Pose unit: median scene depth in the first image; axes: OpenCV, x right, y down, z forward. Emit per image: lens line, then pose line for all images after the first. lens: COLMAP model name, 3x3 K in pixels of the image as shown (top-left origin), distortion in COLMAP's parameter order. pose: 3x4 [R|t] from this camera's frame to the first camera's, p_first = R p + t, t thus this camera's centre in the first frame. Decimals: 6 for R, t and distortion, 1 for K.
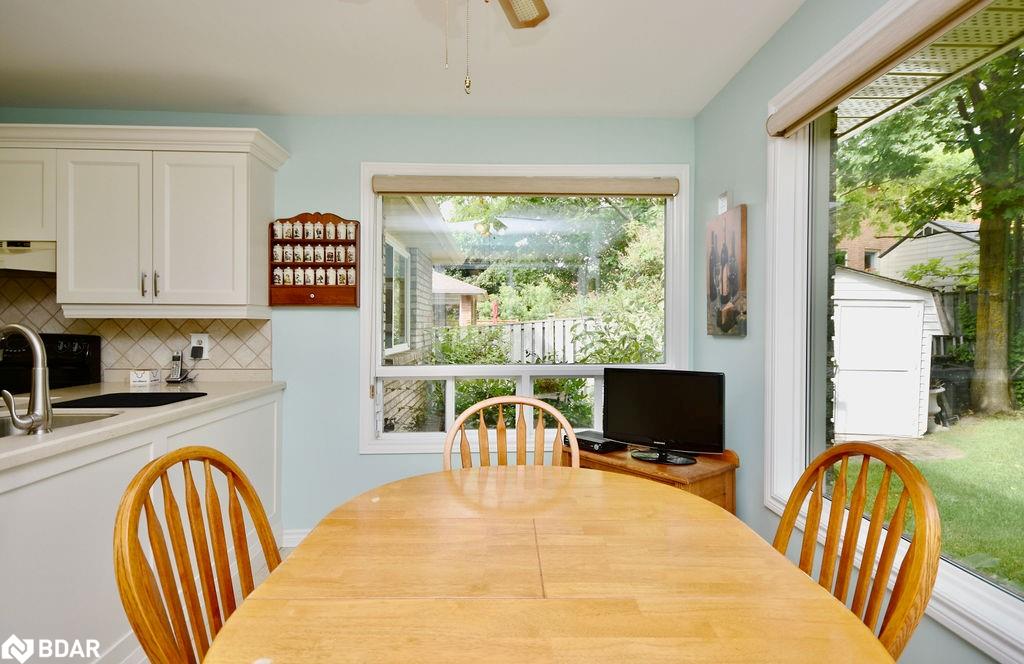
lens RADIAL K [[522.5, 0, 511.8], [0, 522.5, 331.4], [0, 0, 1]] dist [0.003474, 0.000826]
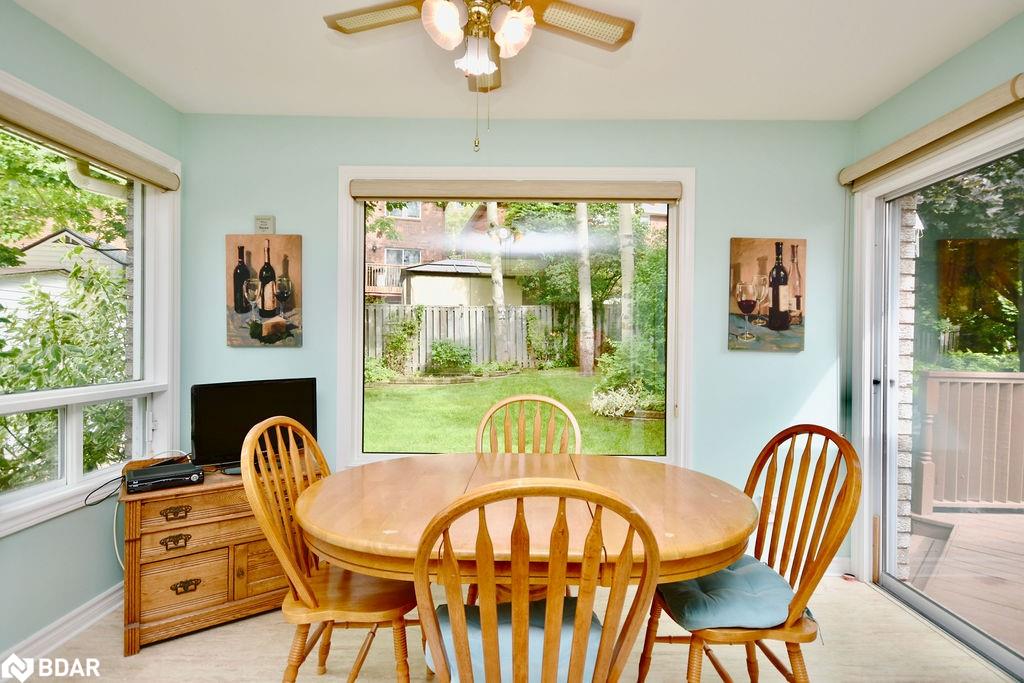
lens RADIAL K [[515.1, 0, 519.3], [0, 515.1, 345.6], [0, 0, 1]] dist [0.009004, -0.001550]
pose [[0.069613, -0.005550, 0.997559, -0.563601], [-0.003443, 0.999977, 0.005804, -0.002518], [-0.997568, -0.003838, 0.069593, 0.366140]]
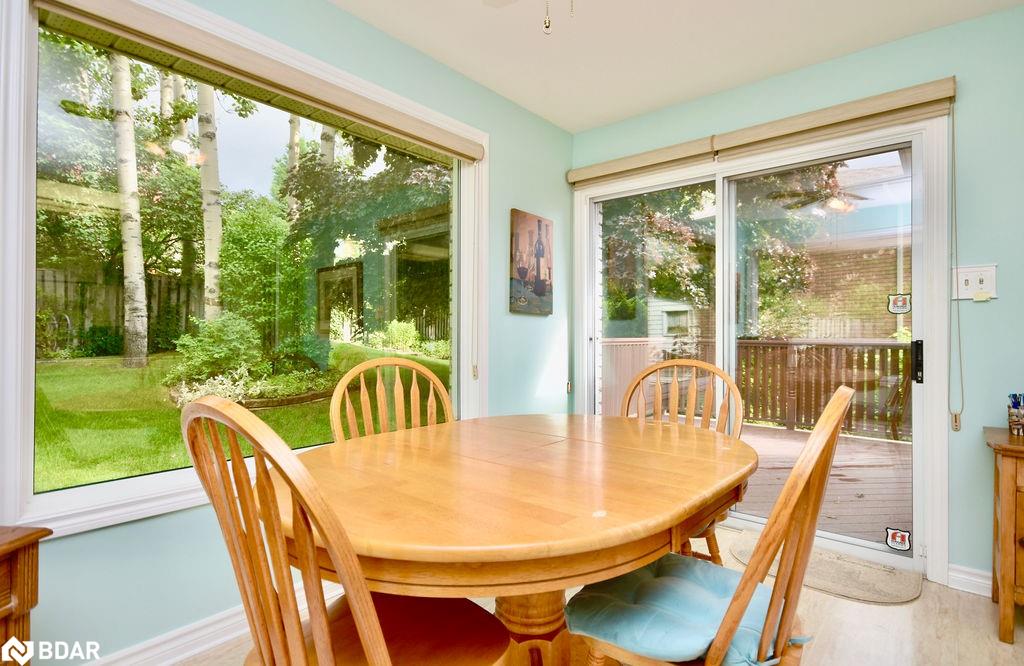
lens RADIAL K [[522.5, 0, 511.8], [0, 522.5, 331.6], [0, 0, 1]] dist [0.003474, 0.000826]
pose [[-0.739433, 0.003961, 0.673219, -0.281070], [0.001380, 0.999990, -0.004368, 0.054527], [-0.673229, -0.002301, -0.739430, 0.825446]]
